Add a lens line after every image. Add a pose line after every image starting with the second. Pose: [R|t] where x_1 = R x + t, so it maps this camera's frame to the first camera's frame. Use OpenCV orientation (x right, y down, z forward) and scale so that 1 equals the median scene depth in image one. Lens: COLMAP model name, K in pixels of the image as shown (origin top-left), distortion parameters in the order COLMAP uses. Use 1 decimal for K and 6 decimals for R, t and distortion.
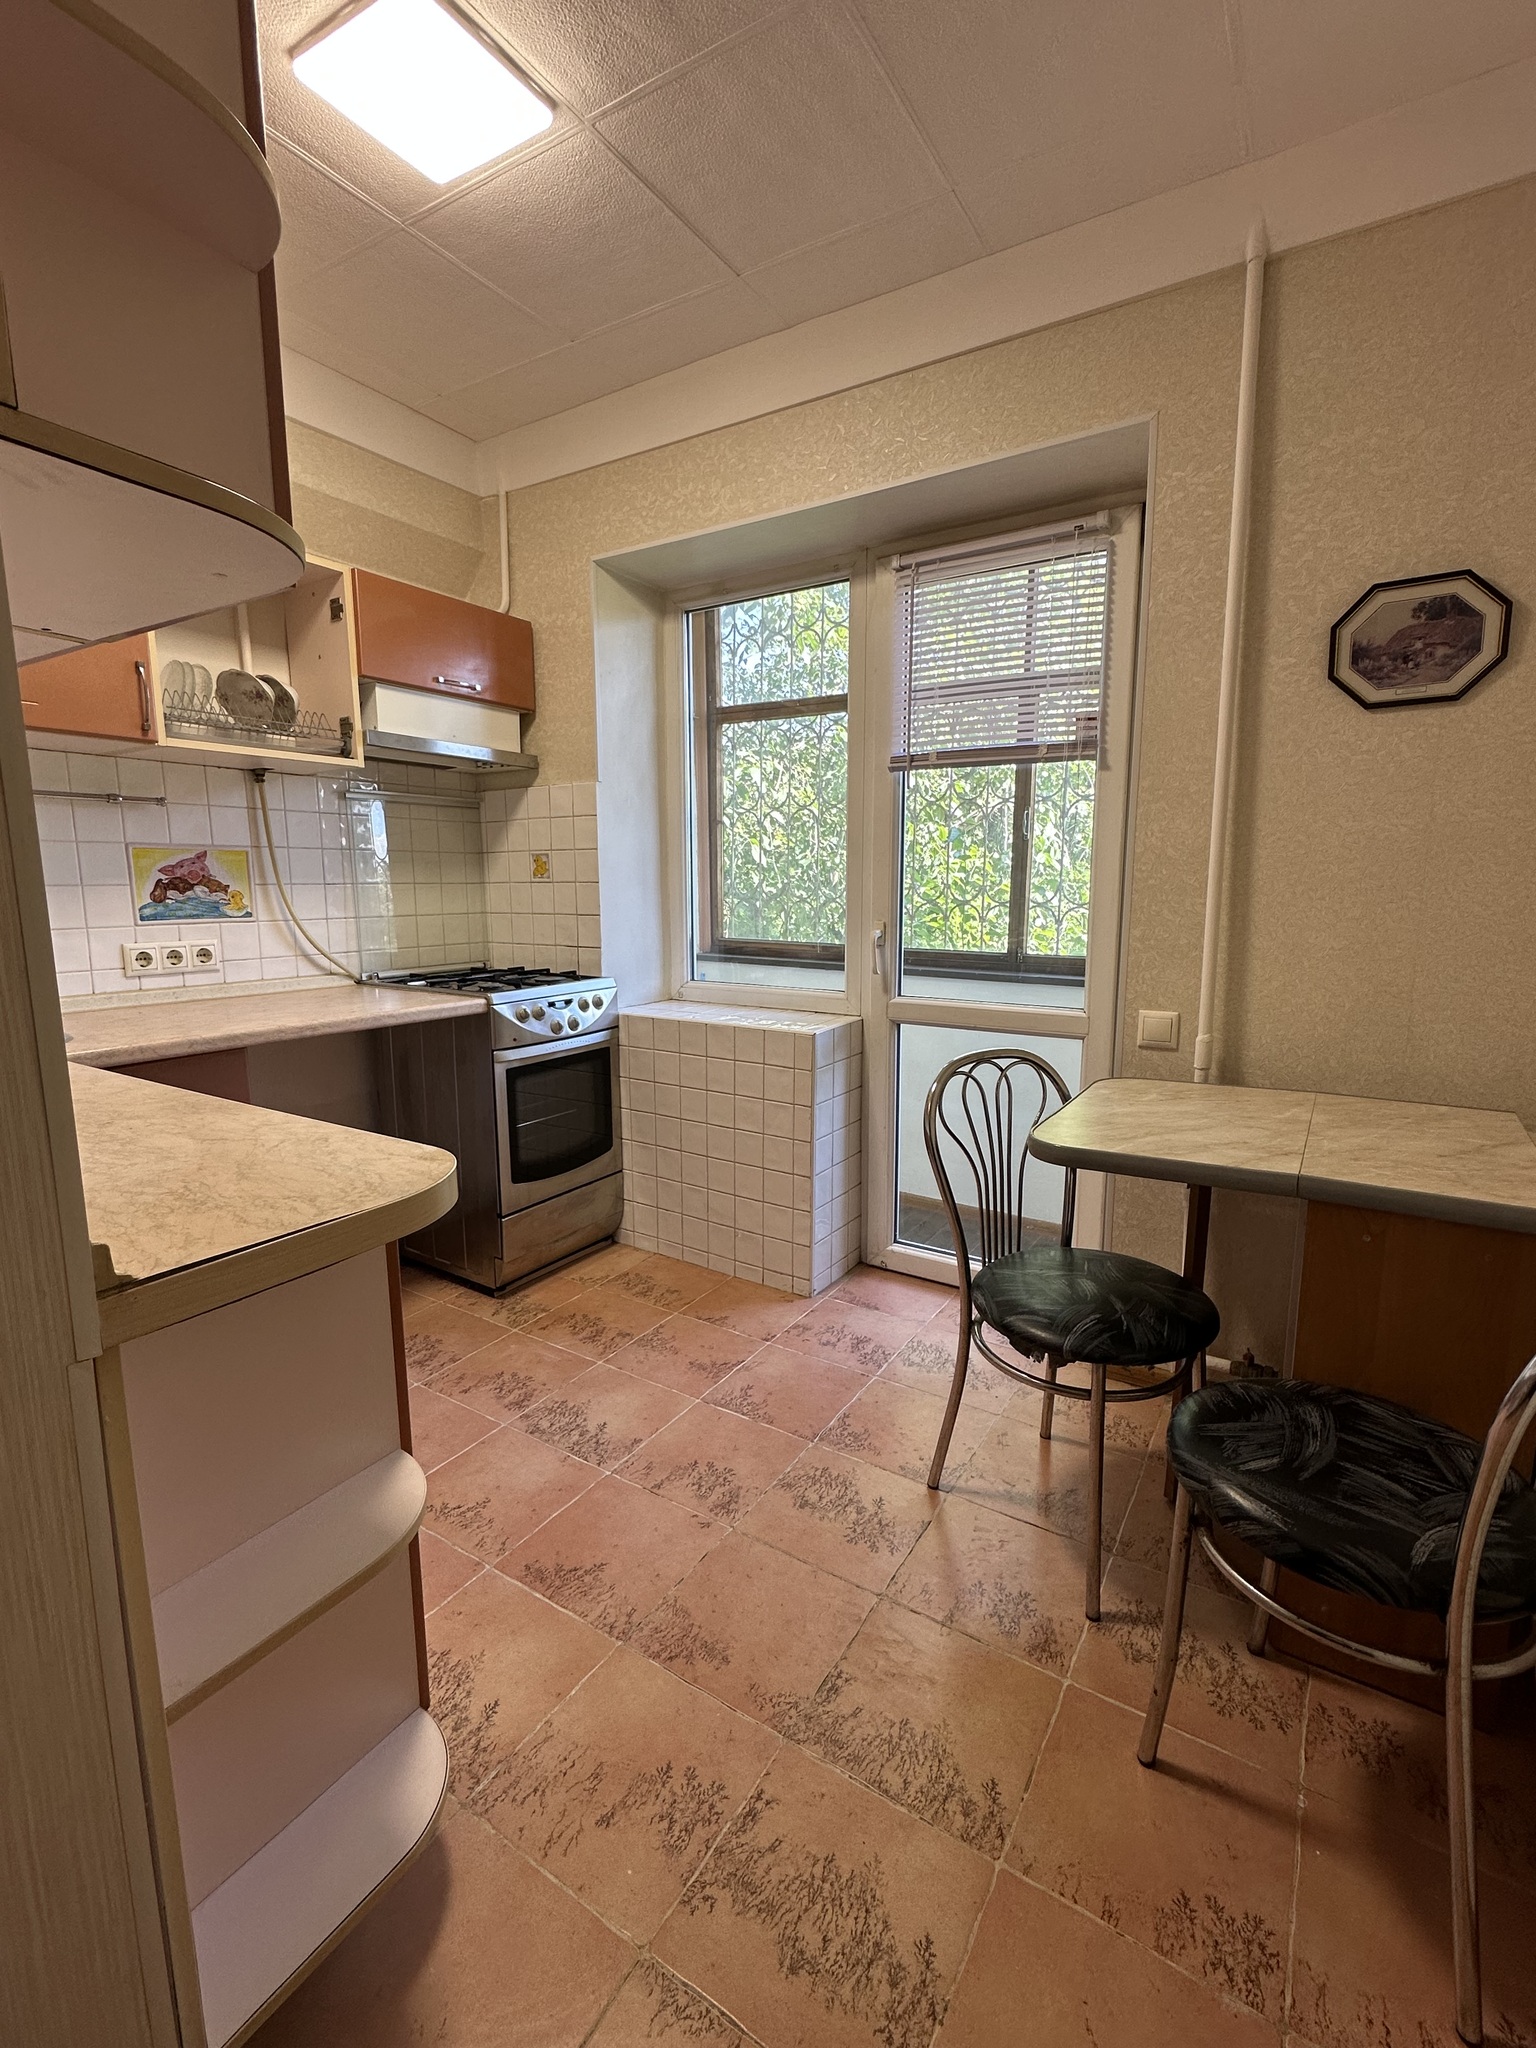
lens RADIAL K [[912.8, 0, 771.6], [0, 912.8, 1024.9], [0, 0, 1]] dist [0.001098, 0.000135]
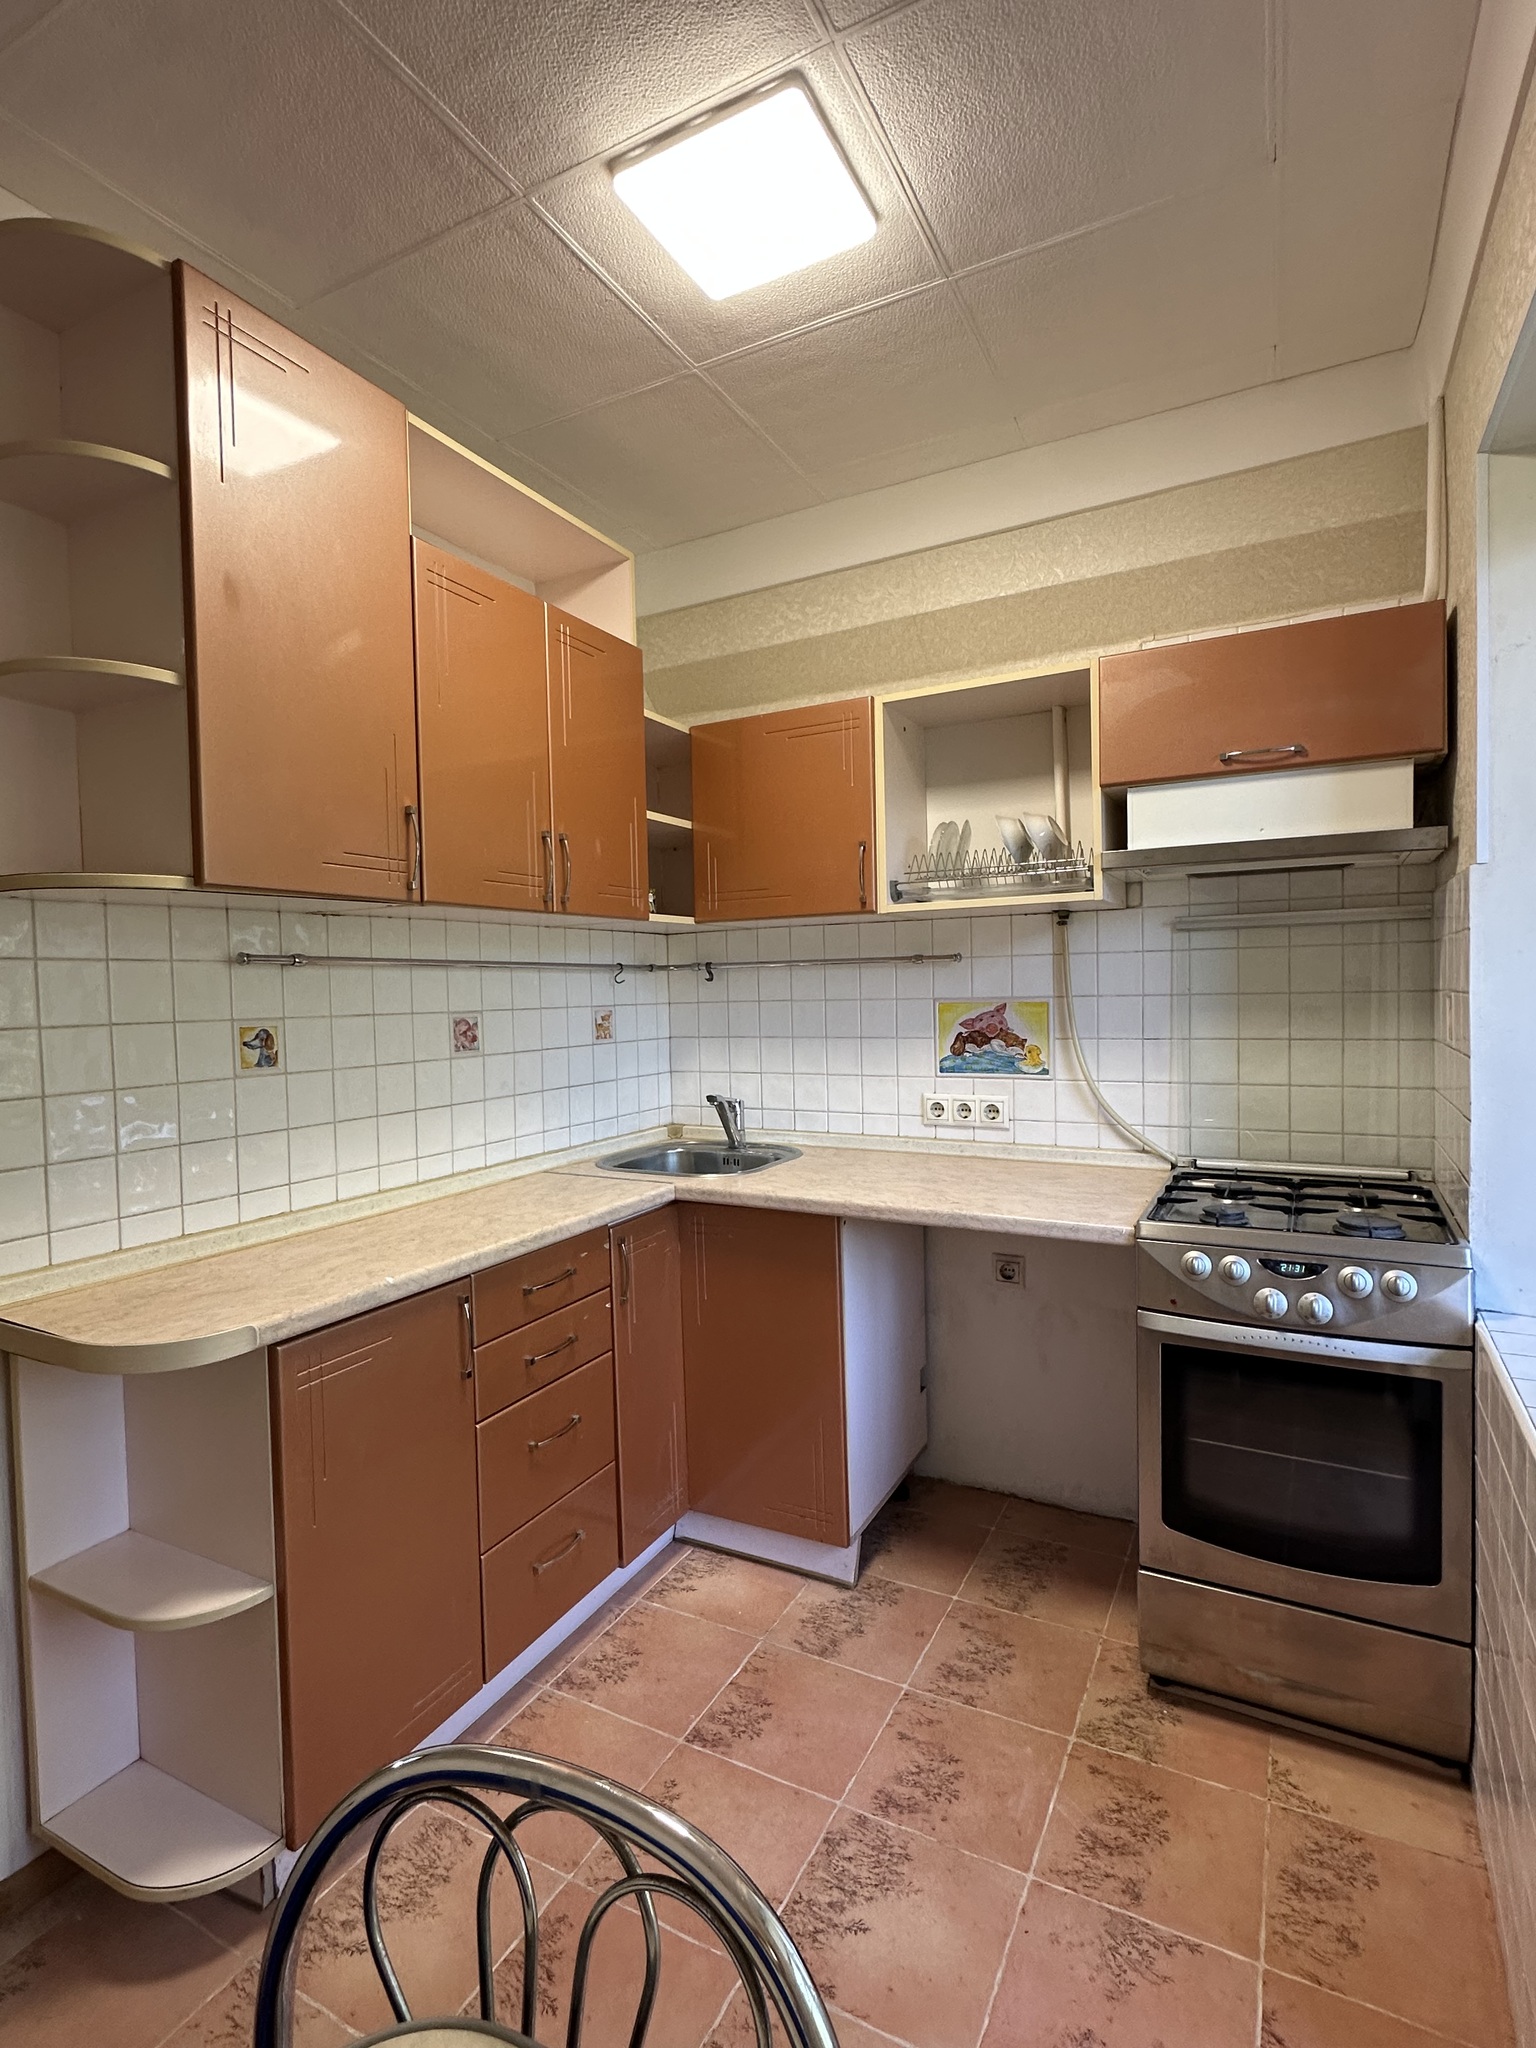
lens RADIAL K [[1010.2, 0, 761.3], [0, 1010.2, 1022.5], [0, 0, 1]] dist [-0.004116, 0.001239]
pose [[0.072747, 0.035063, -0.996734, 0.413439], [-0.135149, 0.990510, 0.024980, -0.164104], [0.988151, 0.132891, 0.076795, 0.677106]]
